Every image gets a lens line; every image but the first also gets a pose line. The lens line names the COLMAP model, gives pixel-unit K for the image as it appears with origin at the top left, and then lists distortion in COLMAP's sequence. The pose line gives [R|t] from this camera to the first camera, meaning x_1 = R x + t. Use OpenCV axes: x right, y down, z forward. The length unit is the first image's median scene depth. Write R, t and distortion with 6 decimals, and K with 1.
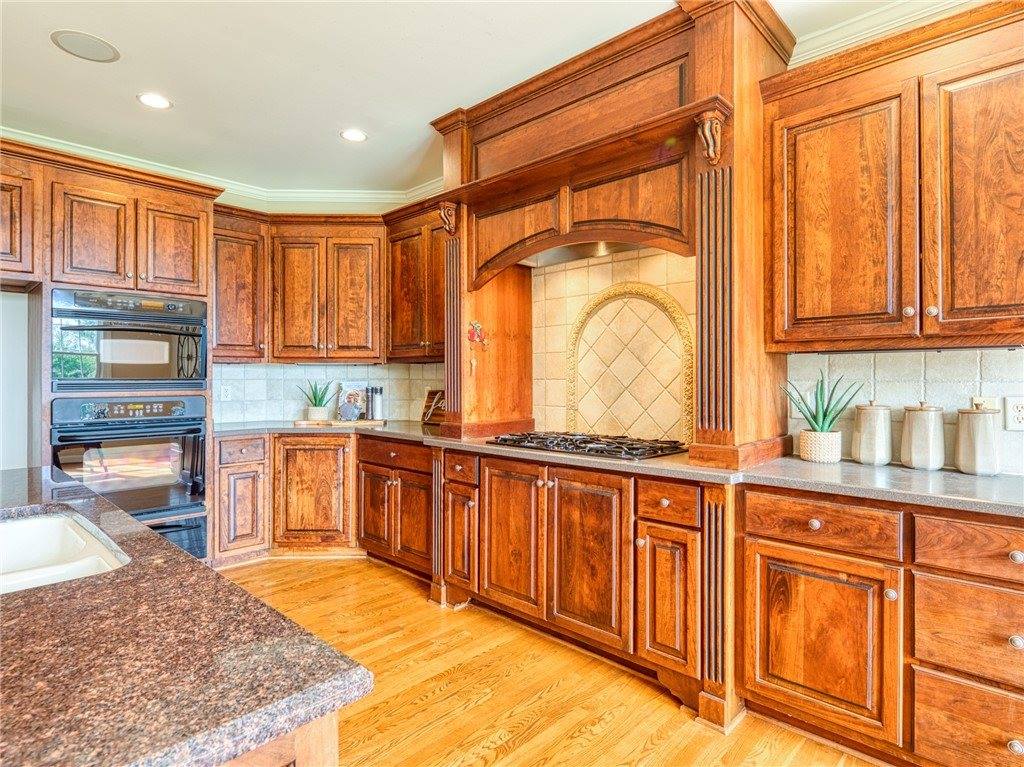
lens RADIAL K [[558.2, 0, 509.5], [0, 558.2, 381.5], [0, 0, 1]] dist [-0.003821, -0.000365]
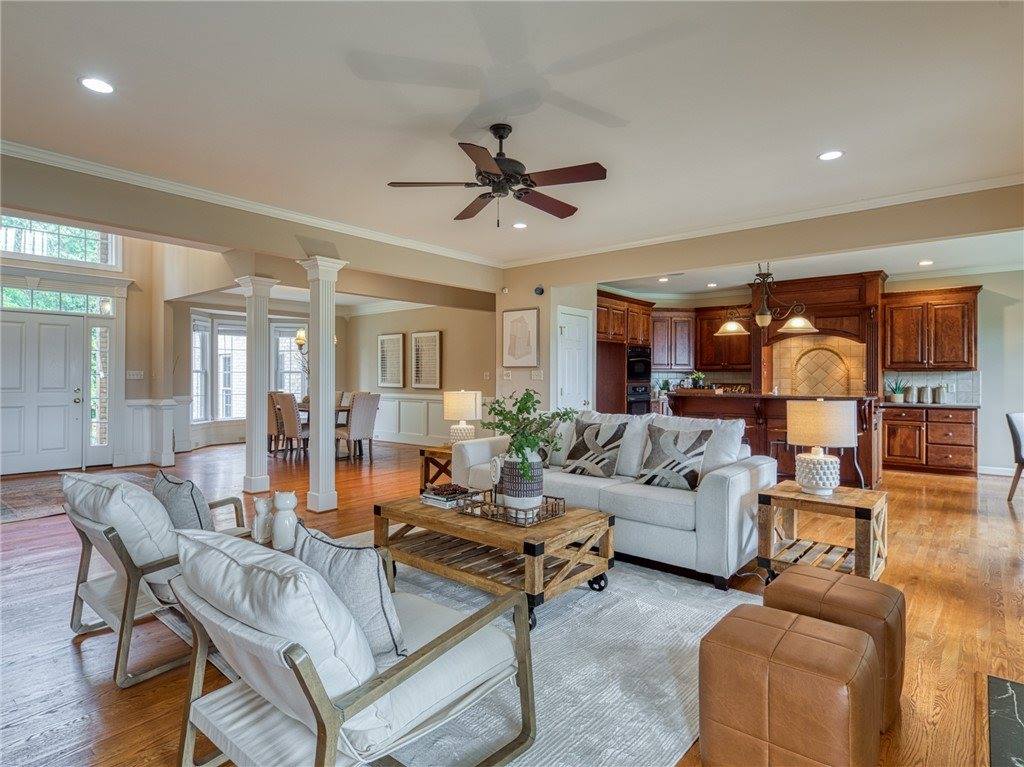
lens RADIAL K [[558.2, 0, 511.7], [0, 558.2, 380.9], [0, 0, 1]] dist [-0.003821, -0.000365]
pose [[0.997982, 0.006117, 0.063208, -2.252415], [-0.006018, 0.999980, -0.001756, 0.031269], [-0.063218, 0.001372, 0.997999, -2.529304]]
